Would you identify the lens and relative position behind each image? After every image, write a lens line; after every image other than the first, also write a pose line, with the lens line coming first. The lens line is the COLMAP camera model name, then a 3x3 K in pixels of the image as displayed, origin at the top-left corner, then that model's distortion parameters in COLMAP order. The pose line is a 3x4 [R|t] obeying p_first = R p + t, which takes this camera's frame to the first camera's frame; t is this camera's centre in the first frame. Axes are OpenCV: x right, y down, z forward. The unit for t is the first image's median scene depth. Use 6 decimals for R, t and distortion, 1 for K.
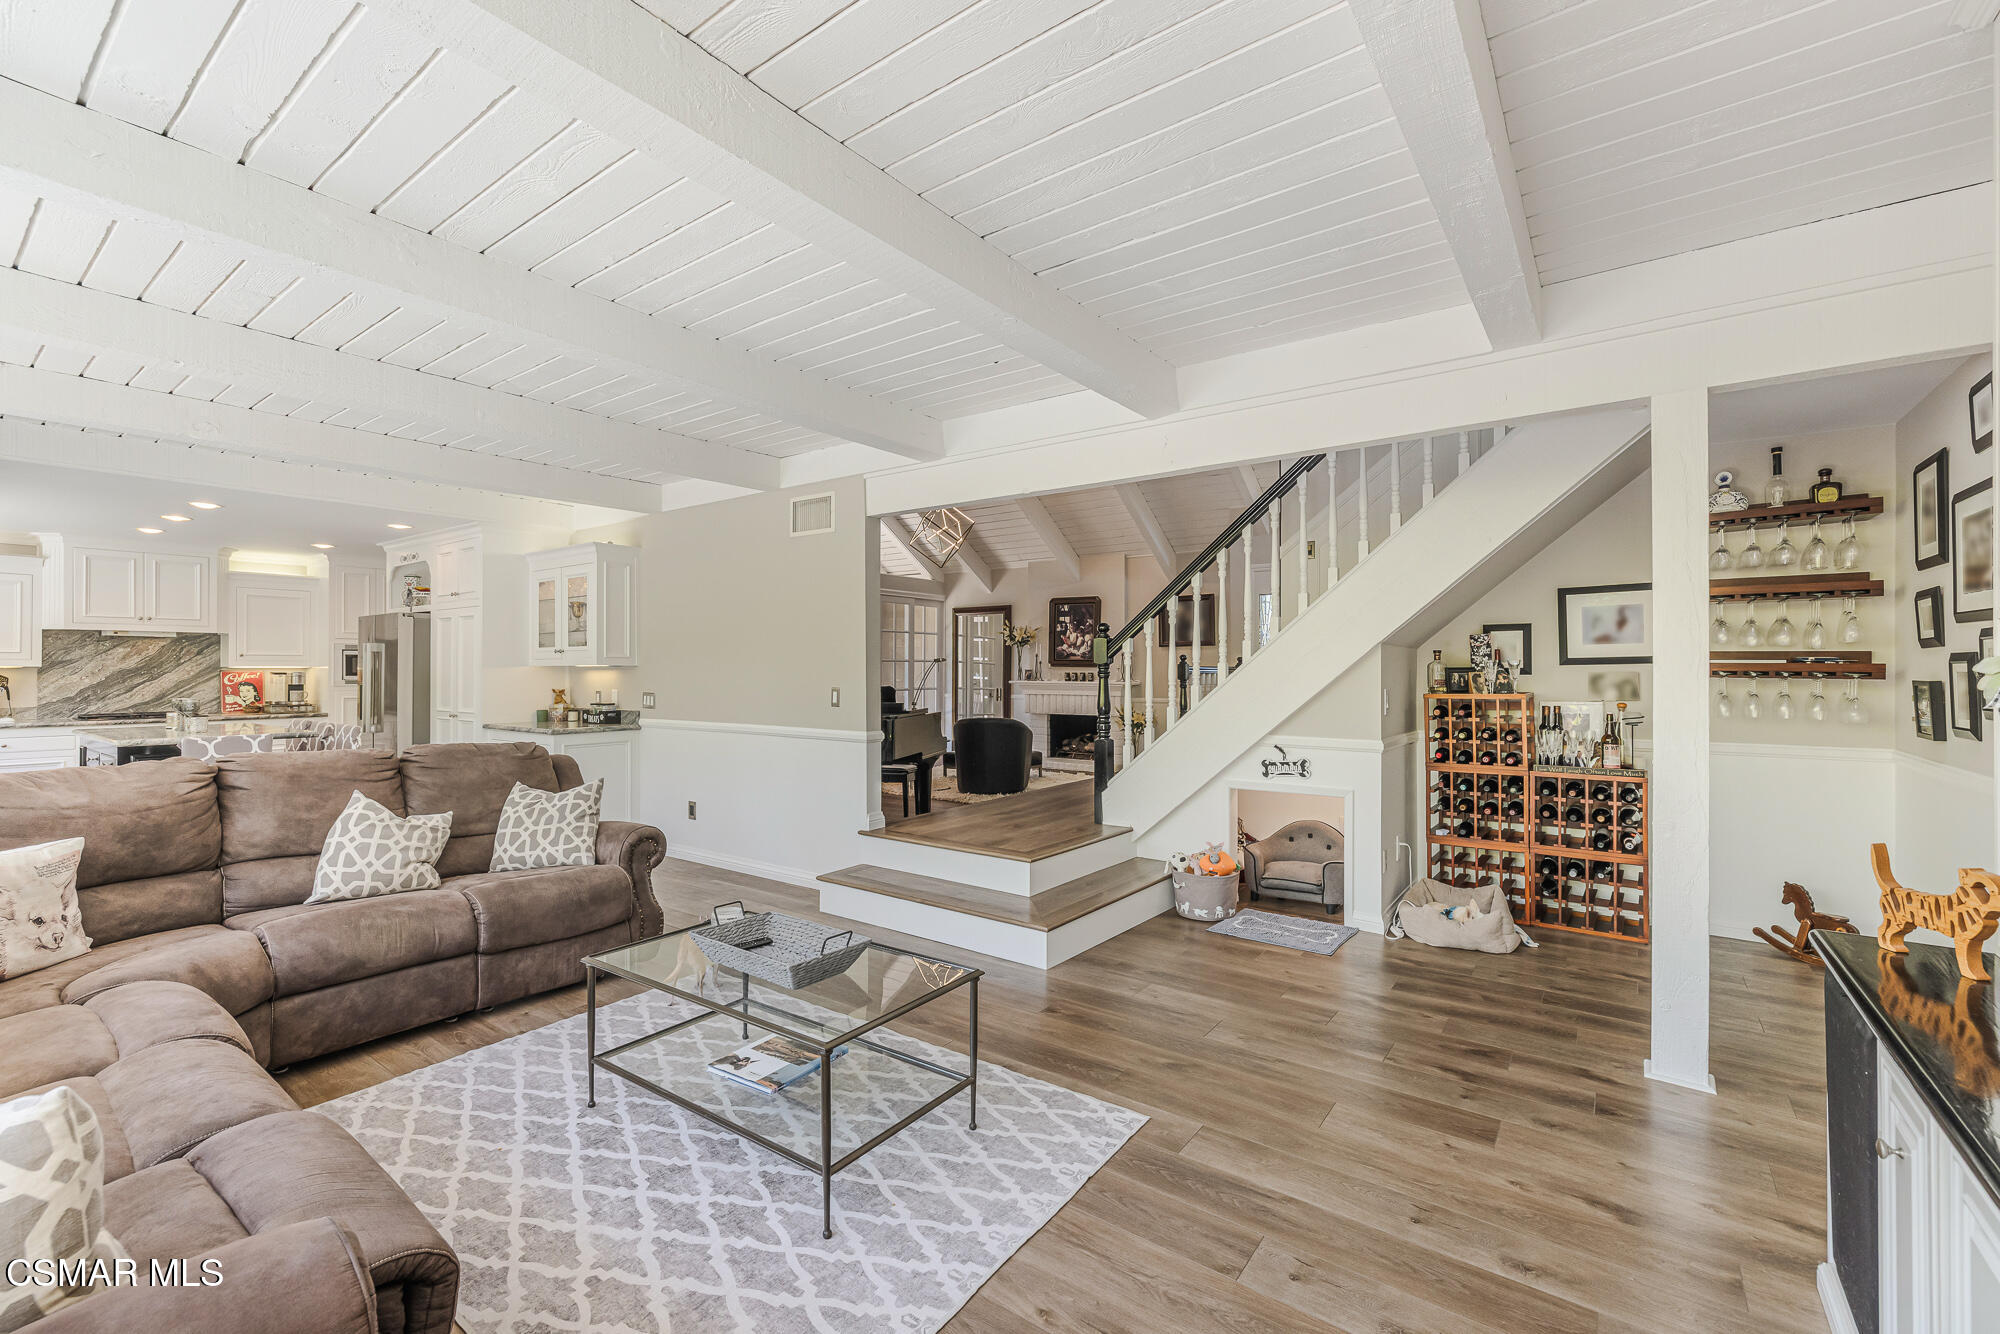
lens RADIAL K [[844.3, 0, 1009.0], [0, 844.3, 661.7], [0, 0, 1]] dist [-0.001664, 0.001781]
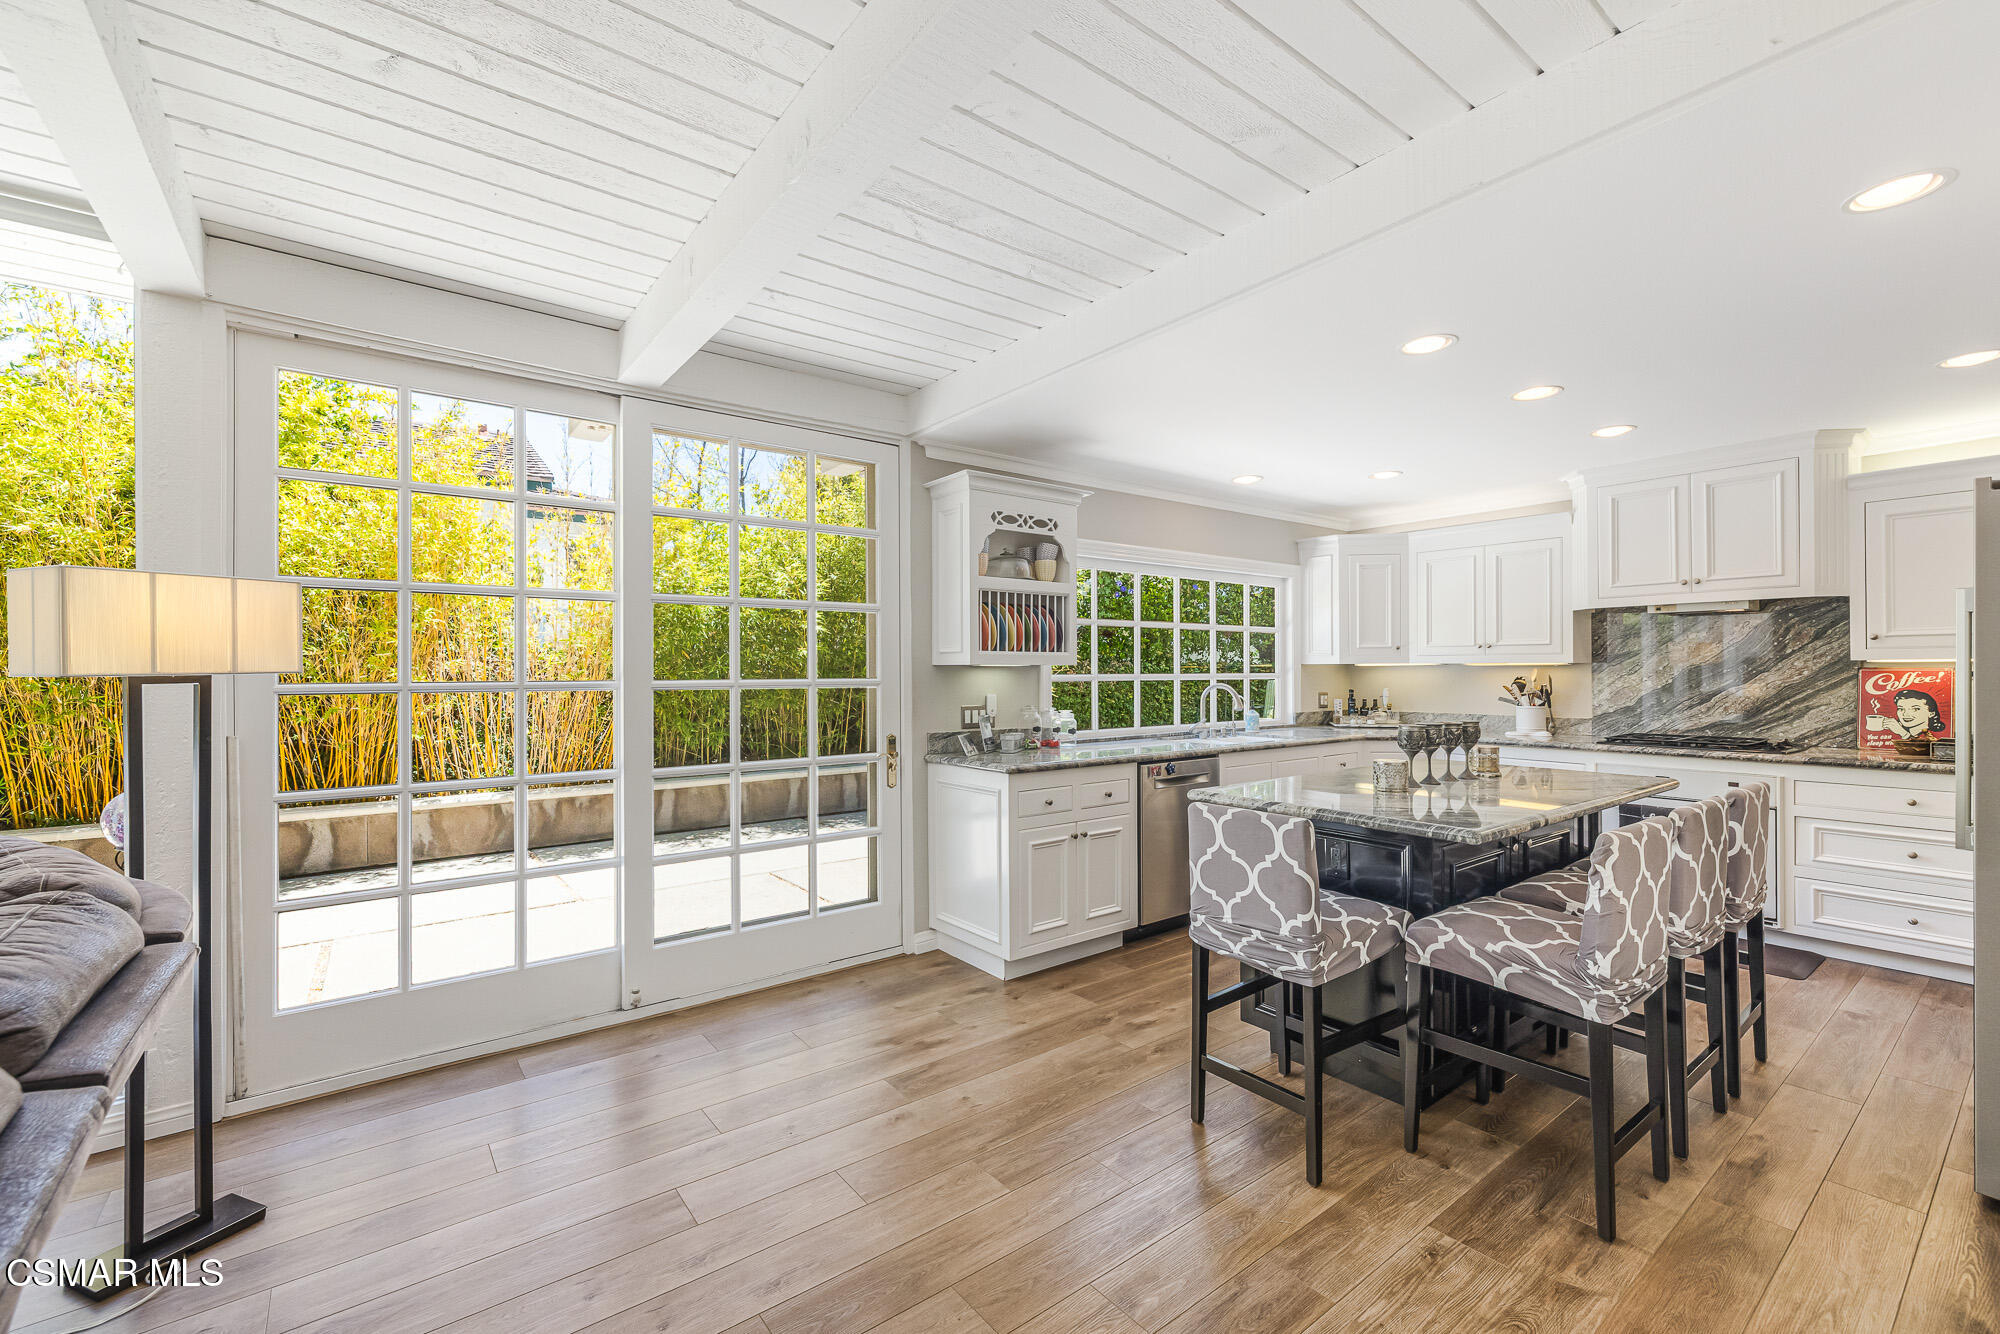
lens RADIAL K [[844.3, 0, 995.9], [0, 844.3, 668.6], [0, 0, 1]] dist [-0.001664, 0.001781]
pose [[-0.283956, 0.000722, -0.958837, -0.332815], [0.013185, 0.999908, -0.003152, 0.006715], [0.958747, -0.013538, -0.283939, 0.759844]]
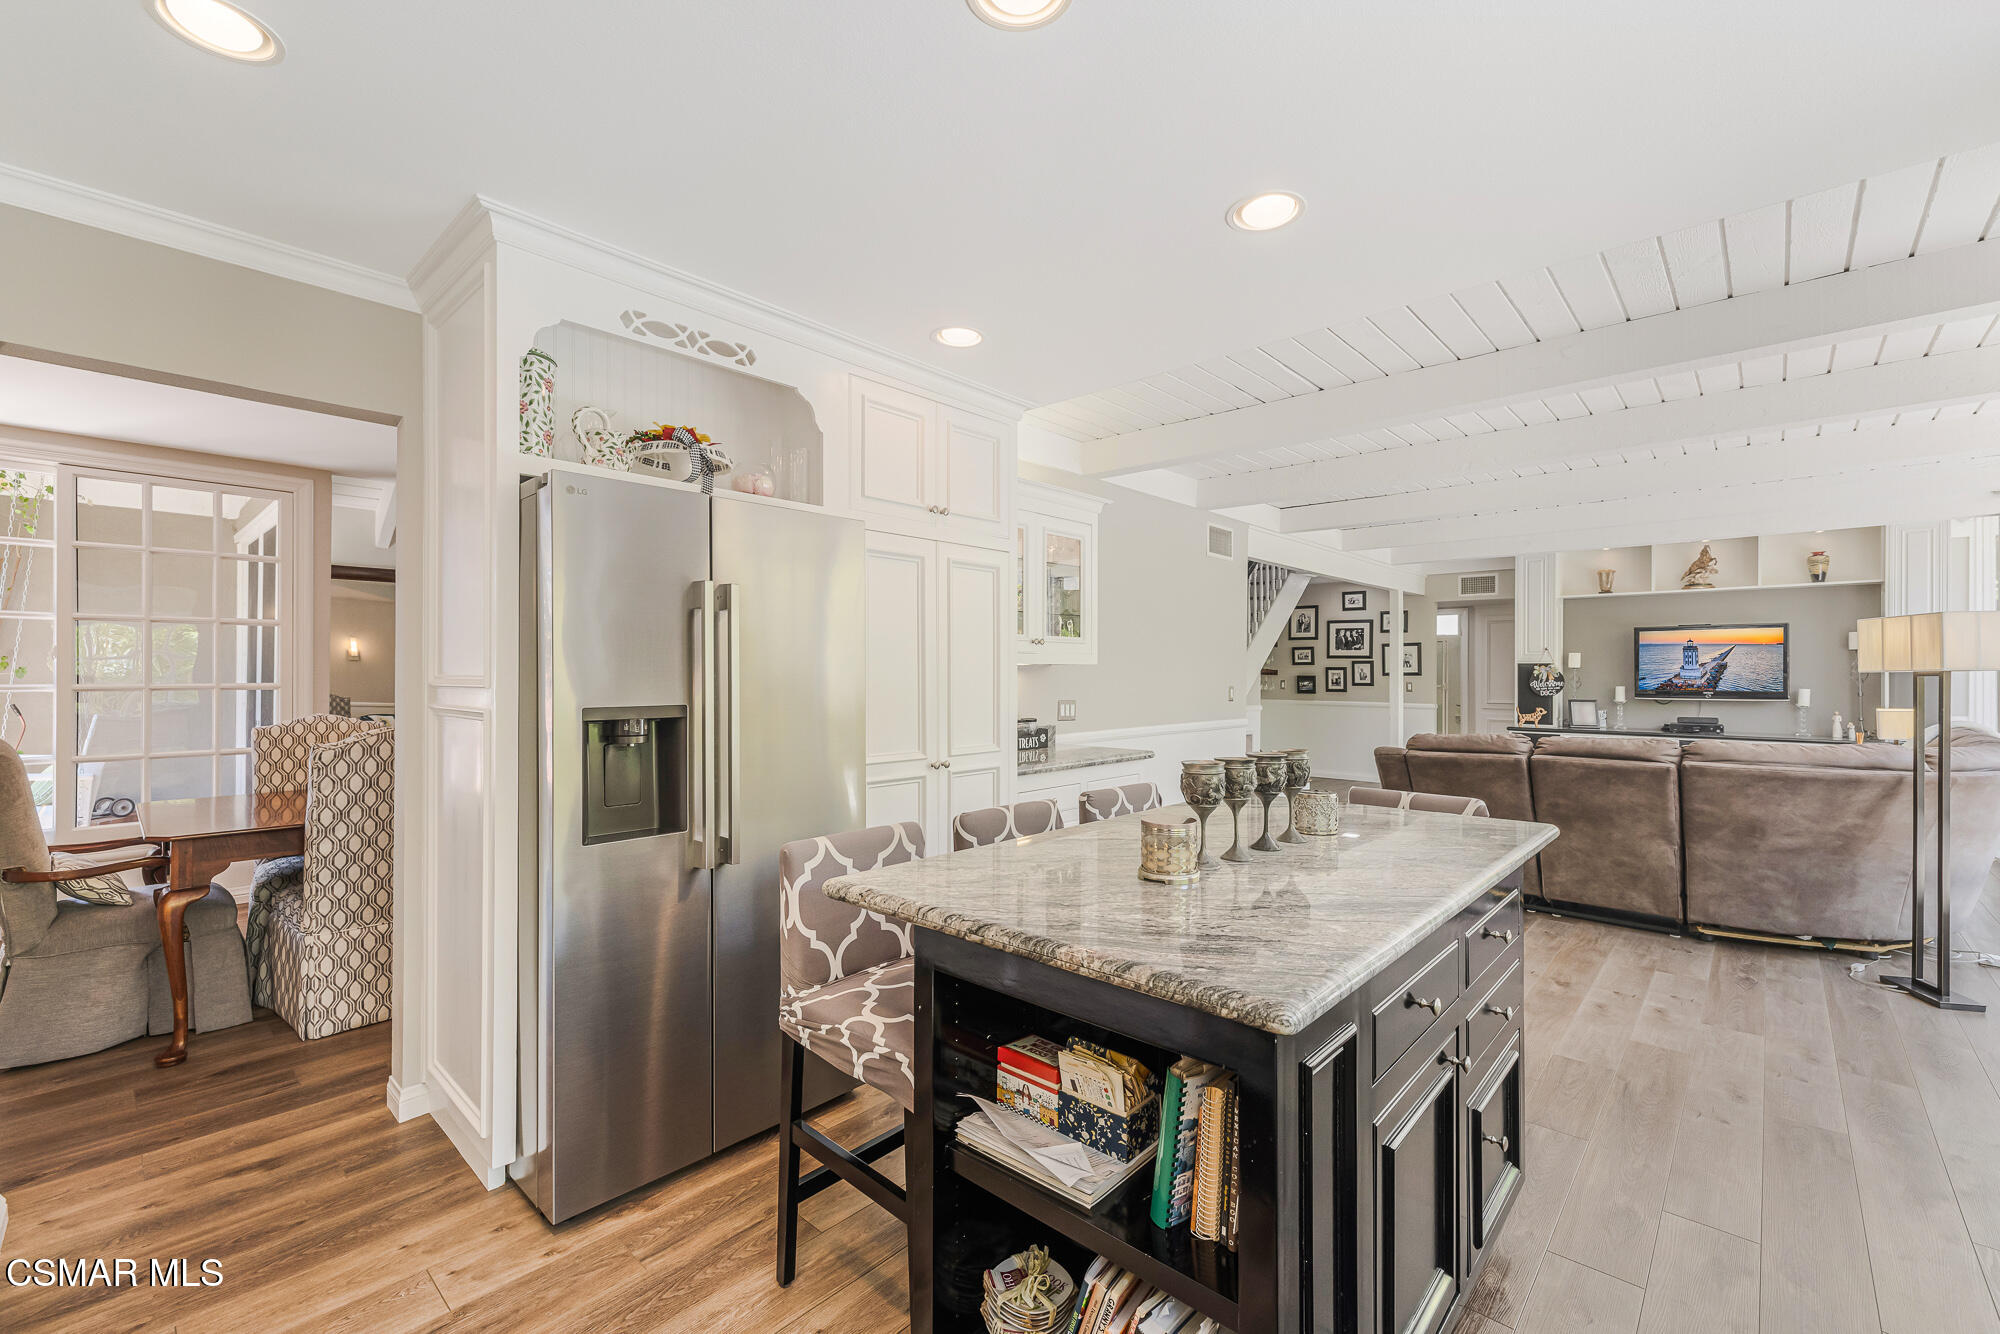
lens RADIAL K [[843.5, 0, 1002.6], [0, 843.5, 671.1], [0, 0, 1]] dist [-0.001052, -0.000029]
pose [[0.120559, 0.002072, 0.992704, -1.136739], [-0.009012, 0.999959, -0.000993, 0.009856], [-0.992665, -0.008827, 0.120572, 0.895584]]
